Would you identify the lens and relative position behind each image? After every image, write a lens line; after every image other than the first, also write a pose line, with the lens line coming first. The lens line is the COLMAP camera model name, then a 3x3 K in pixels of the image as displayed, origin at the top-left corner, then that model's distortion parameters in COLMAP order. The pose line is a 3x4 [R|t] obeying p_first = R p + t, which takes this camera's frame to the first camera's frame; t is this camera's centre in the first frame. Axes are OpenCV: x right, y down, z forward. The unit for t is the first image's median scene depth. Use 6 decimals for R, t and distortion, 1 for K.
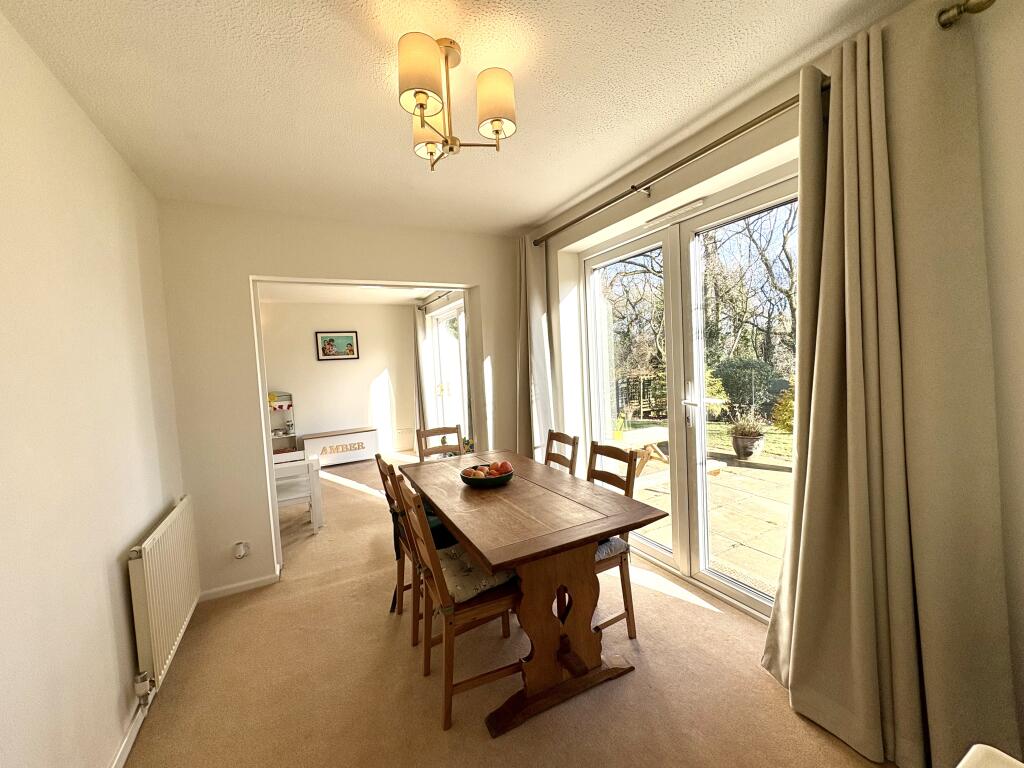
lens RADIAL K [[410.1, 0, 514.5], [0, 410.1, 385.7], [0, 0, 1]] dist [0.014565, 0.000598]
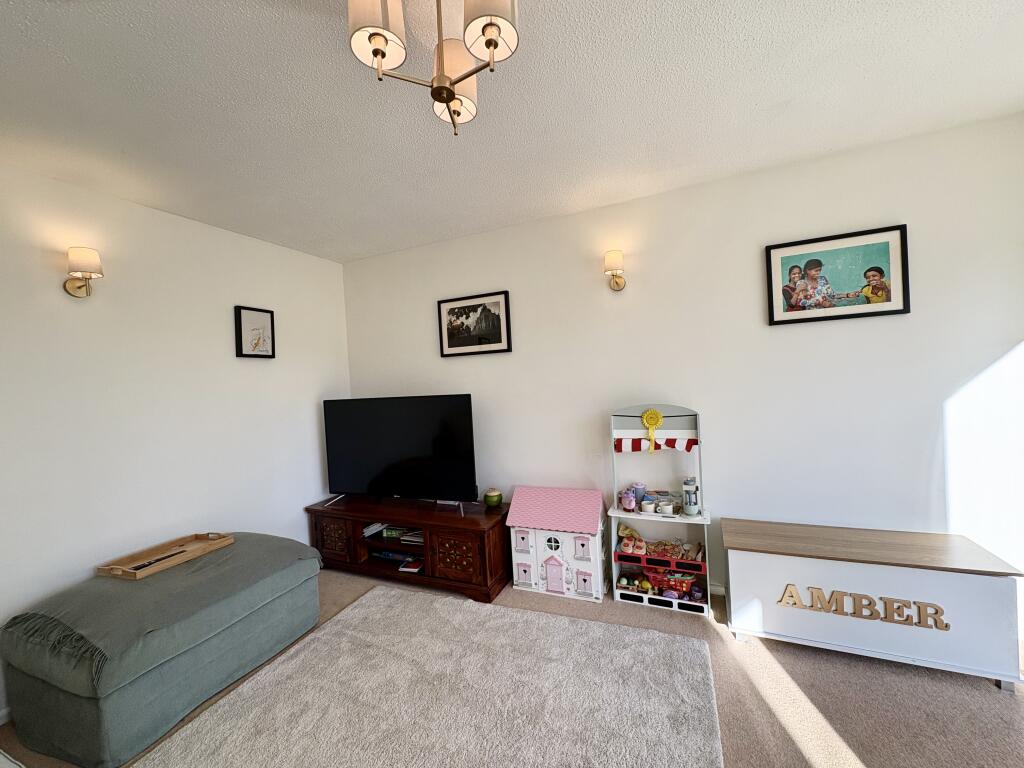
lens RADIAL K [[410.1, 0, 513.9], [0, 410.1, 385.3], [0, 0, 1]] dist [0.014565, 0.000598]
pose [[0.633832, 0.042760, -0.772288, -0.335802], [-0.023583, 0.999075, 0.035961, -0.015206], [0.773112, -0.004581, 0.634254, 0.590245]]
